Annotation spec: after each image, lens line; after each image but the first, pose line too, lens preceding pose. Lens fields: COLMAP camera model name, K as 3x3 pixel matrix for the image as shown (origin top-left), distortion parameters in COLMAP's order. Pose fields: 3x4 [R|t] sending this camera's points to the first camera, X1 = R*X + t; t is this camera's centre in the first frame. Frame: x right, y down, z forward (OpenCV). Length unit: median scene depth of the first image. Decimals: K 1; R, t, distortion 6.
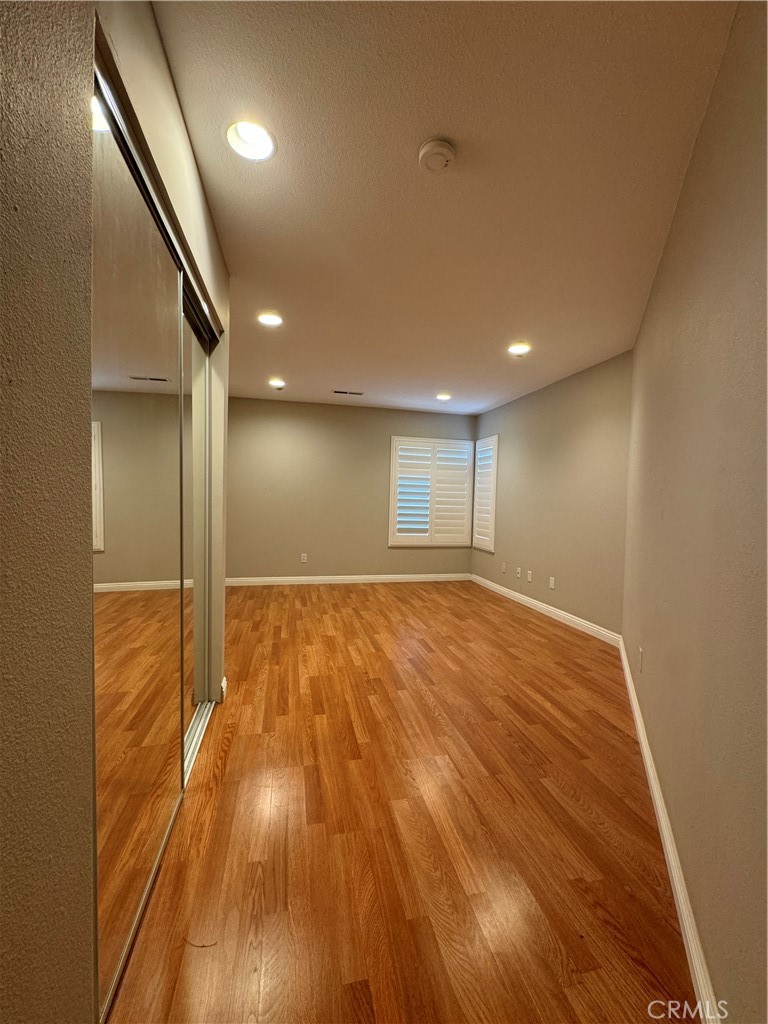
lens RADIAL K [[409.6, 0, 389.2], [0, 409.6, 507.2], [0, 0, 1]] dist [-0.004276, -0.000094]
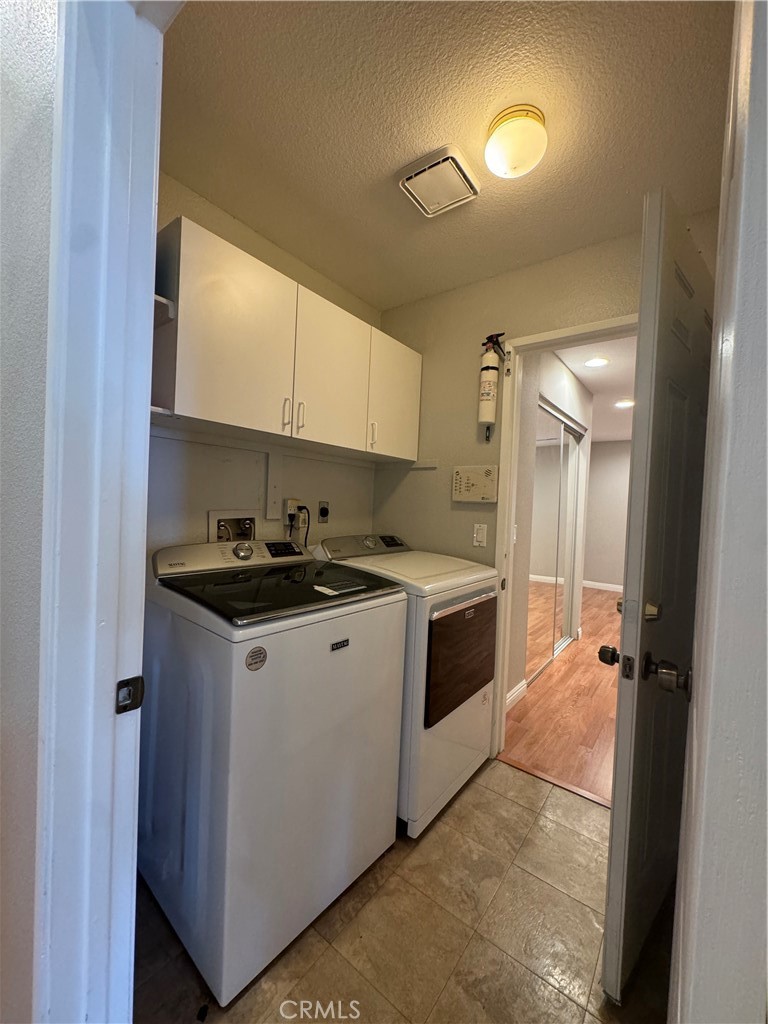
lens RADIAL K [[409.6, 0, 387.9], [0, 409.6, 513.6], [0, 0, 1]] dist [-0.004276, -0.000094]
pose [[0.645507, -0.002307, -0.763751, 0.443780], [-0.062489, 0.996483, -0.055825, 0.061998], [0.761193, 0.083761, 0.643093, -0.852526]]
